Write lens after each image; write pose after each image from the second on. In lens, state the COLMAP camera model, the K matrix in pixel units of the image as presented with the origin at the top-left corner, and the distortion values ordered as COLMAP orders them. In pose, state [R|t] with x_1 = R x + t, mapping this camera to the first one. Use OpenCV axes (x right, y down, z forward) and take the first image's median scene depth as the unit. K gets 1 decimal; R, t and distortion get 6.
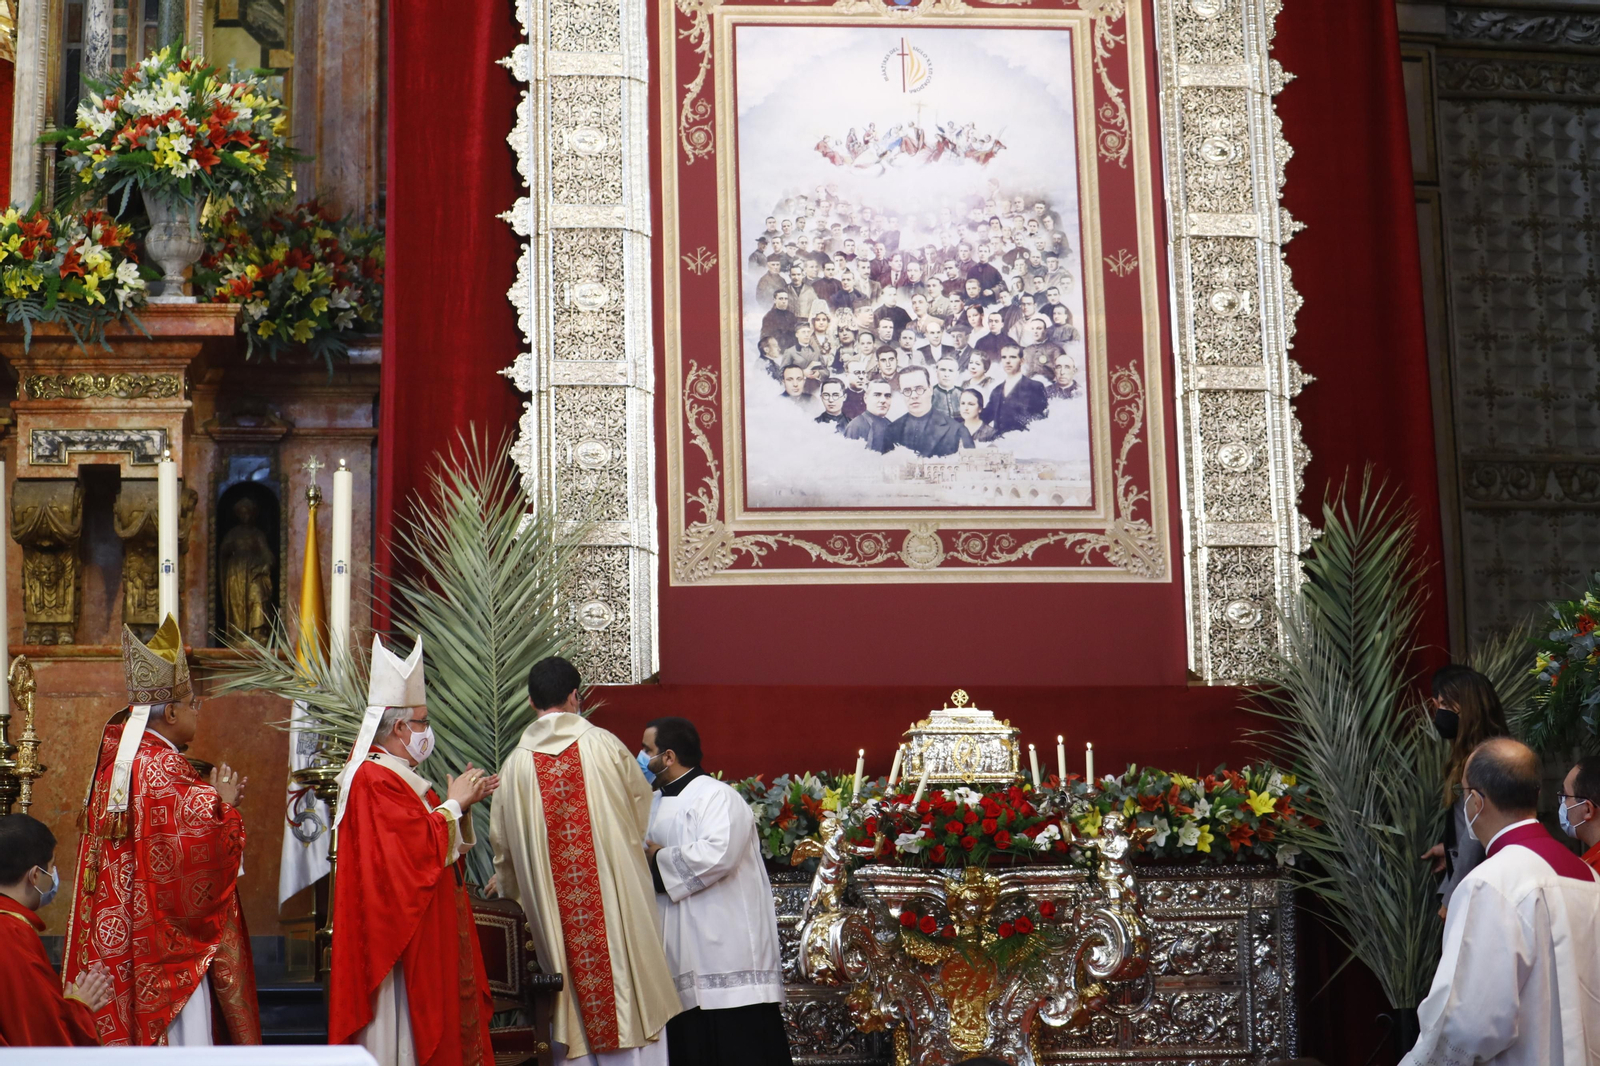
lens RADIAL K [[3257.2, 0, 802.1], [0, 3257.2, 524.2], [0, 0, 1]] dist [-0.246524, 0.000000]
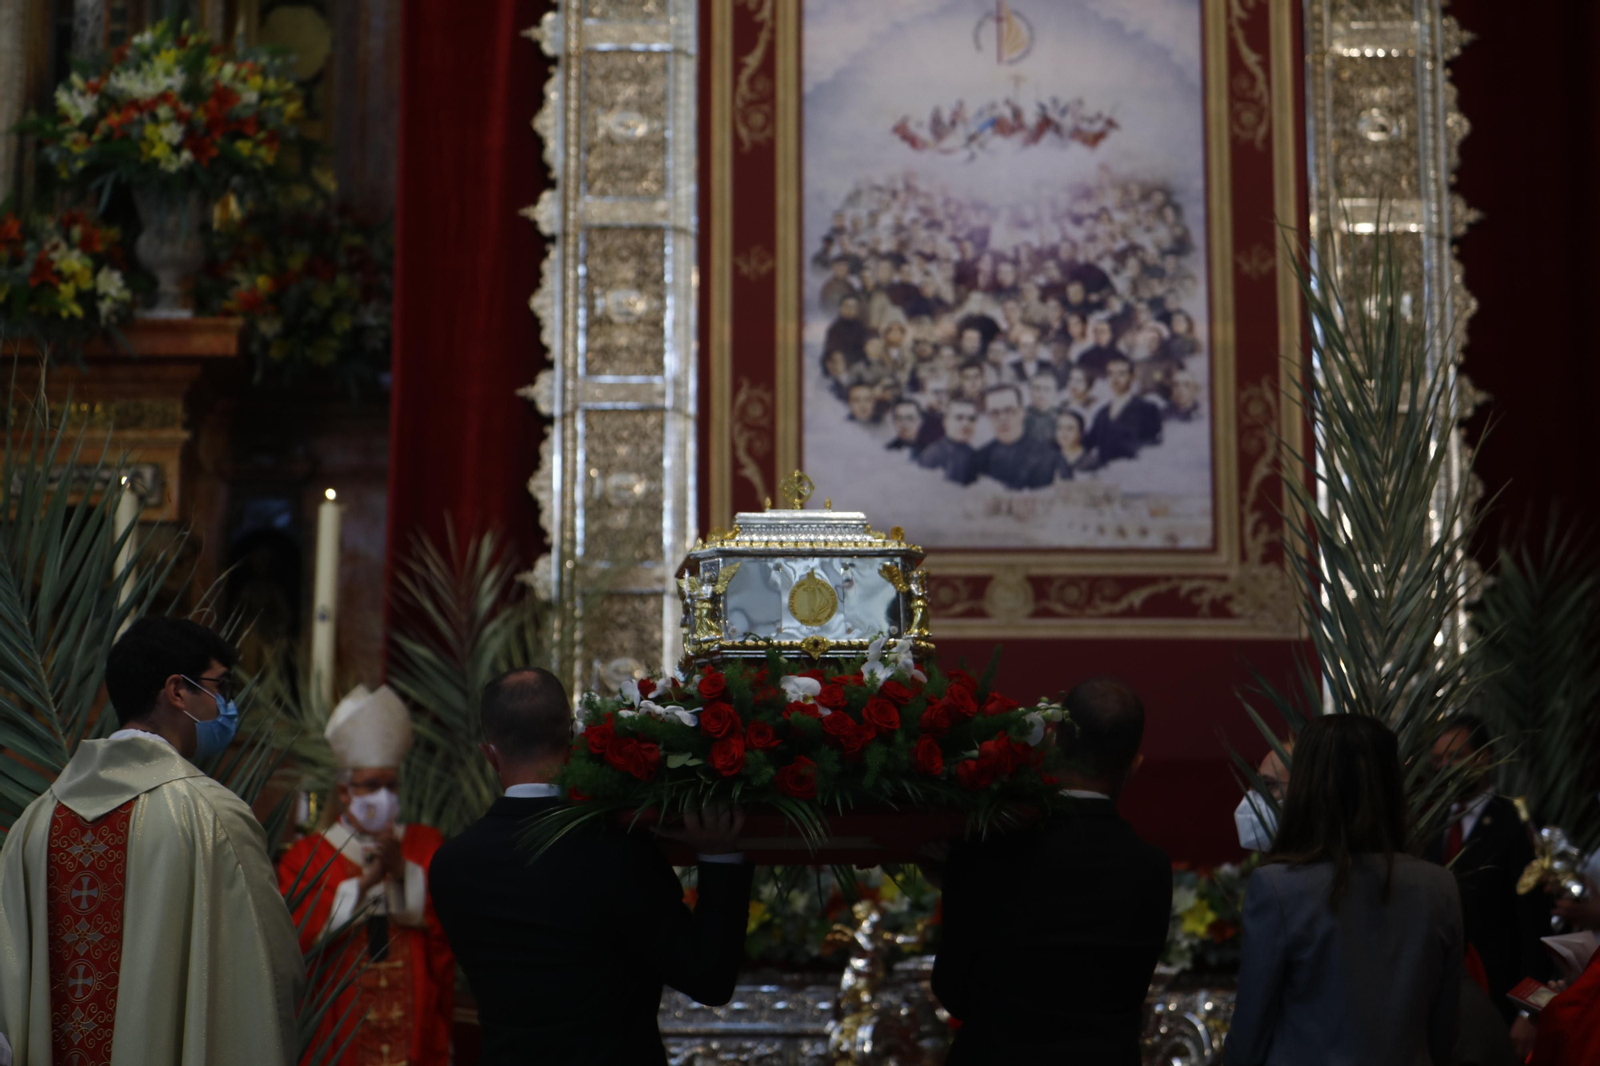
lens RADIAL K [[4101.5, 0, 794.1], [0, 4101.5, 539.8], [0, 0, 1]] dist [0.028500, 0.000000]
pose [[0.993117, -0.000548, -0.117128, 0.105419], [-0.003205, 0.999487, -0.031856, 0.026504], [0.117086, 0.032012, 0.992606, -0.072481]]
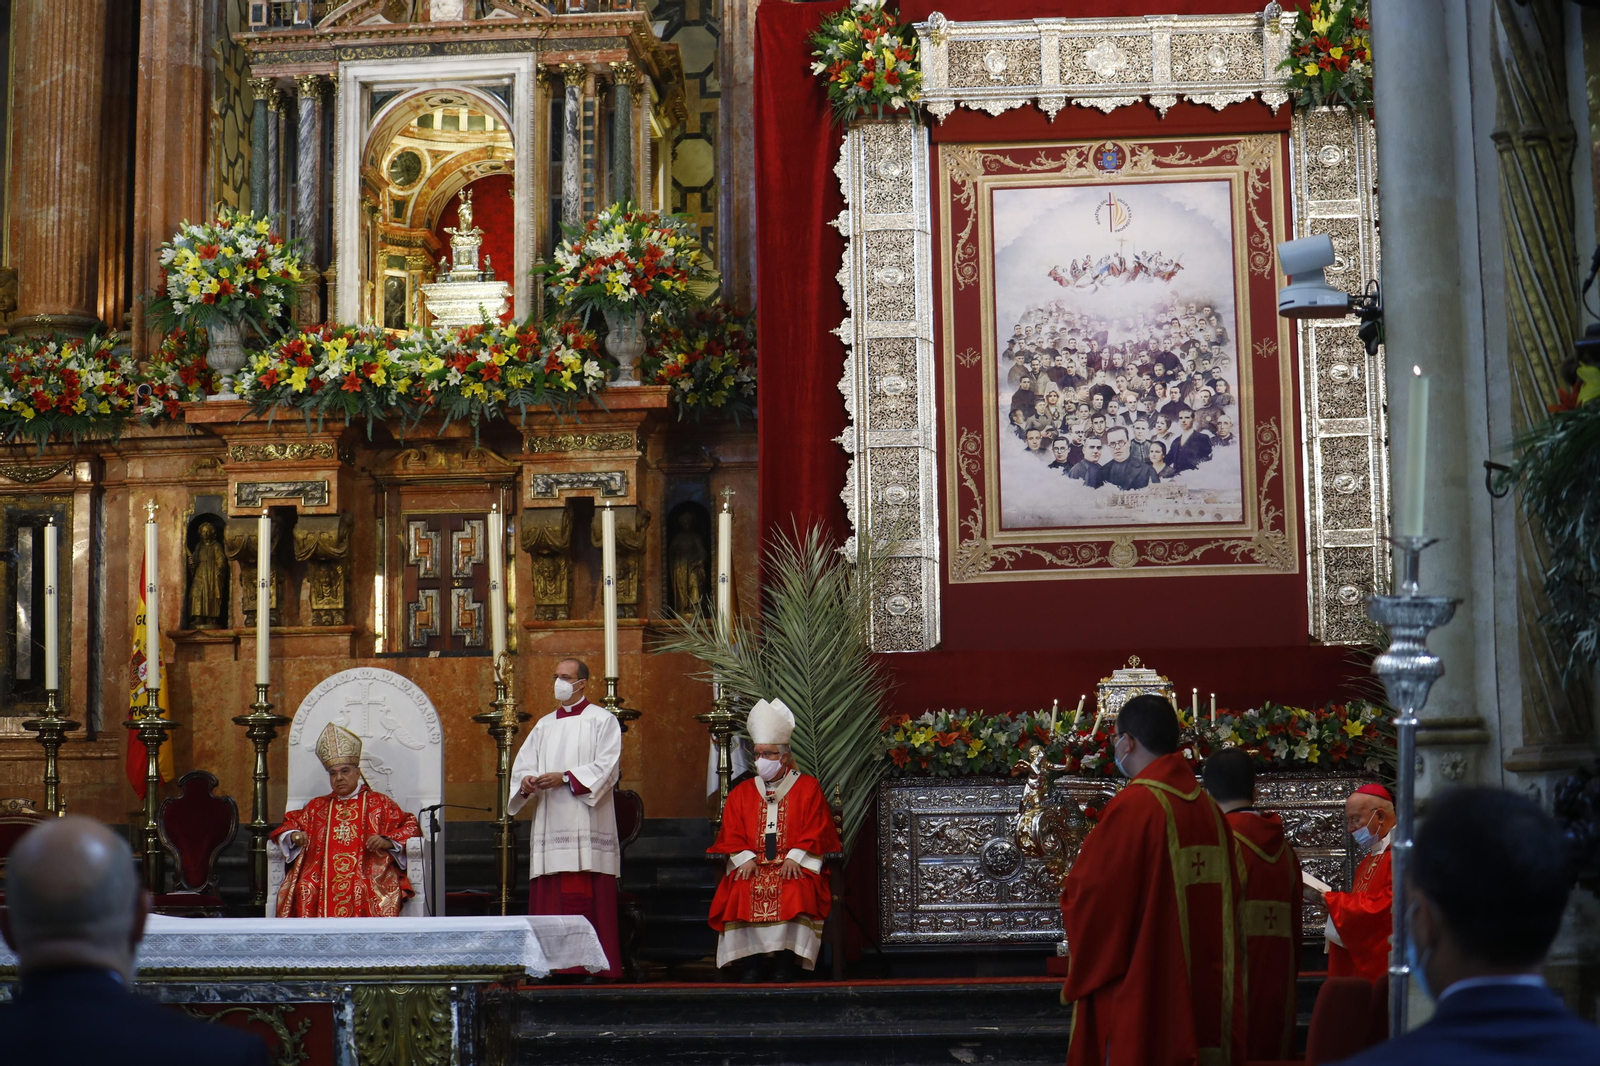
lens RADIAL K [[3257.2, 0, 761.7], [0, 3257.2, 511.2], [0, 0, 1]] dist [-0.246524, 0.000000]
pose [[0.974760, -0.018857, -0.222458, 0.199558], [0.030390, 0.998359, 0.048537, -0.085424], [0.221177, -0.054072, 0.973733, -0.438187]]
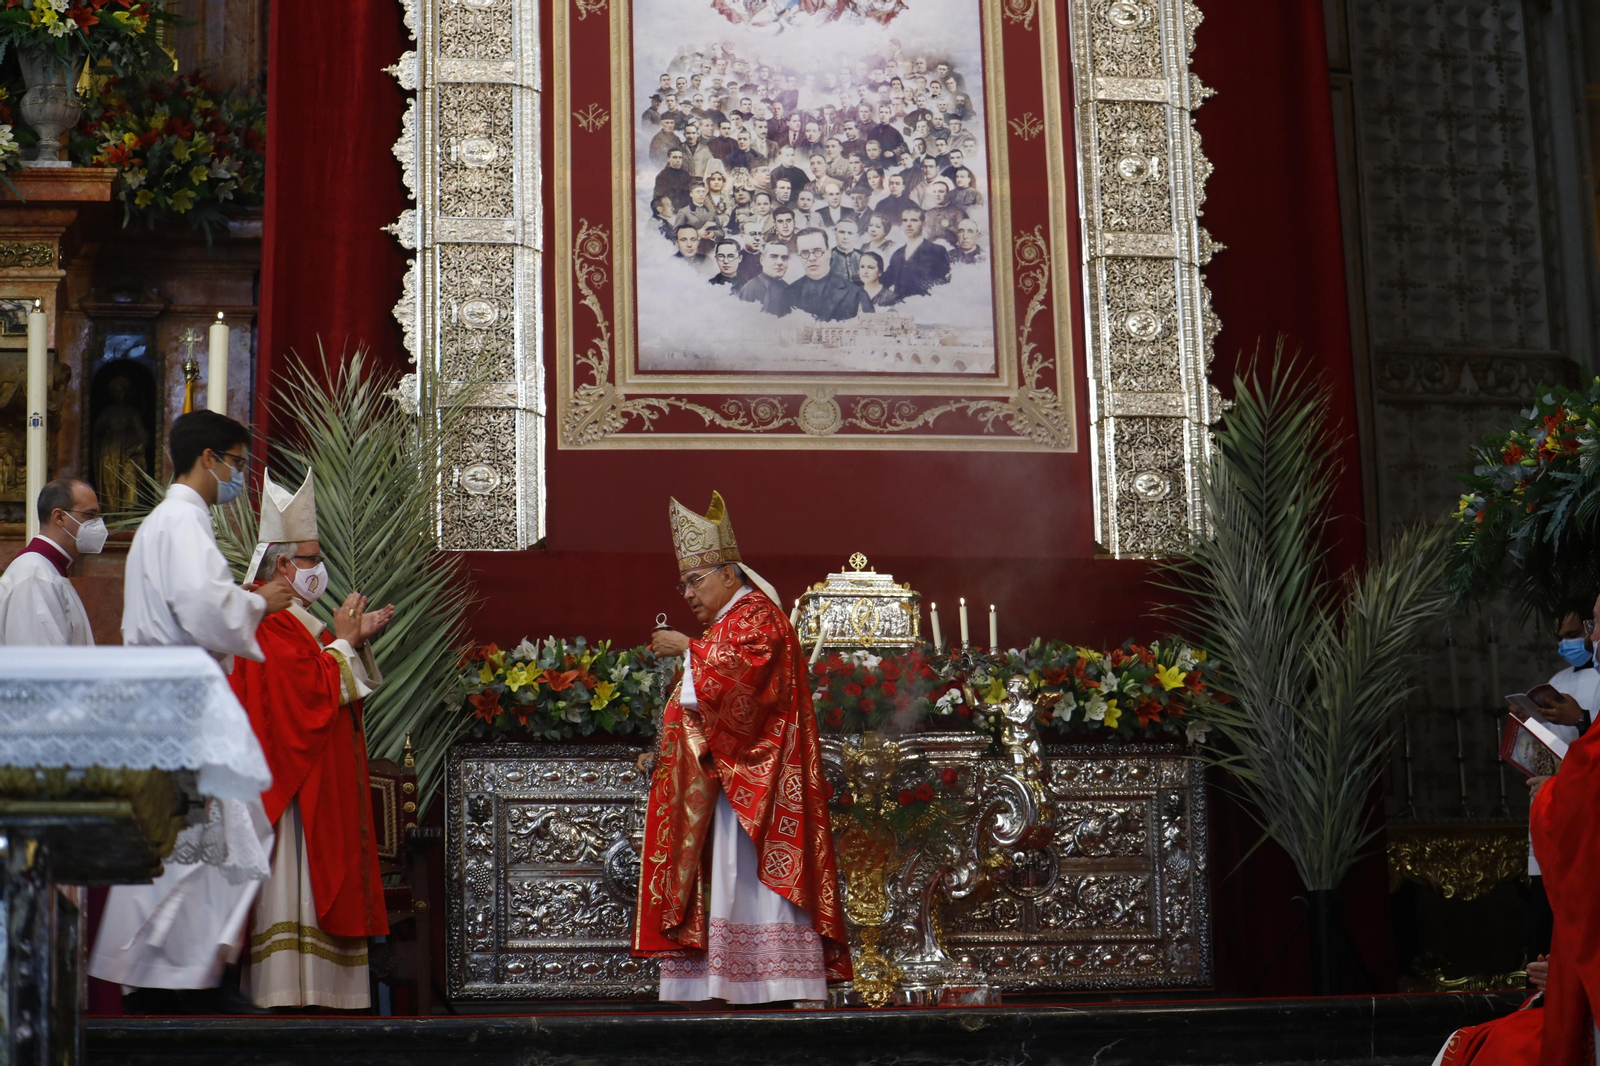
lens RADIAL K [[3257.2, 0, 804.3], [0, 3257.2, 503.1], [0, 0, 1]] dist [-0.246524, 0.000000]
pose [[0.999436, 0.005469, 0.033142, 0.000484], [-0.004923, 0.999851, -0.016518, 0.049032], [-0.033228, 0.016345, 0.999314, 0.035078]]
